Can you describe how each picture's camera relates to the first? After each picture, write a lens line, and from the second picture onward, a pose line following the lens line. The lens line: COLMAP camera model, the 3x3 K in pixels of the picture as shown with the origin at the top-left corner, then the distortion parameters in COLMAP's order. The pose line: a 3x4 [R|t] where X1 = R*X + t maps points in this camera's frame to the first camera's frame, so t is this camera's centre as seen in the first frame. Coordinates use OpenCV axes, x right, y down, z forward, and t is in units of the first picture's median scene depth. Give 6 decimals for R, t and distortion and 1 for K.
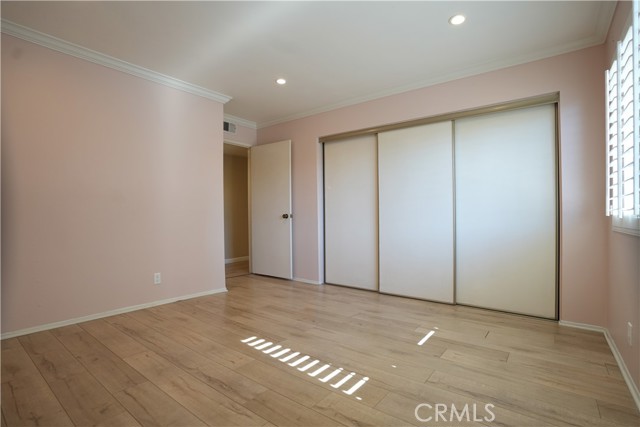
lens RADIAL K [[311.7, 0, 318.6], [0, 311.7, 215.2], [0, 0, 1]] dist [-0.054226, 0.005527]
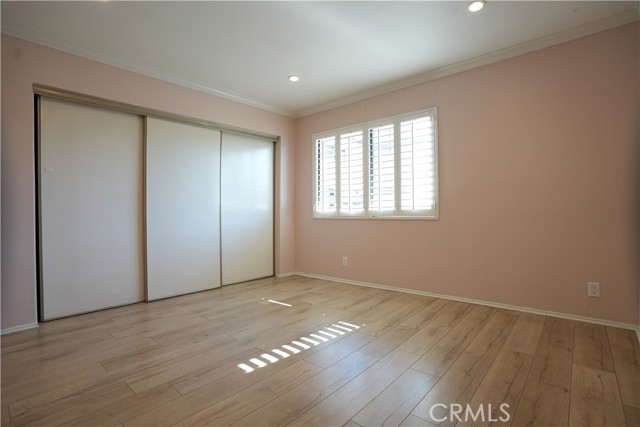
lens RADIAL K [[311.7, 0, 317.6], [0, 311.7, 211.0], [0, 0, 1]] dist [-0.054226, 0.005527]
pose [[0.066635, -0.003669, 0.997771, -0.883609], [0.002164, 0.999991, 0.003533, -0.007723], [-0.997775, 0.001924, 0.066643, 0.661287]]
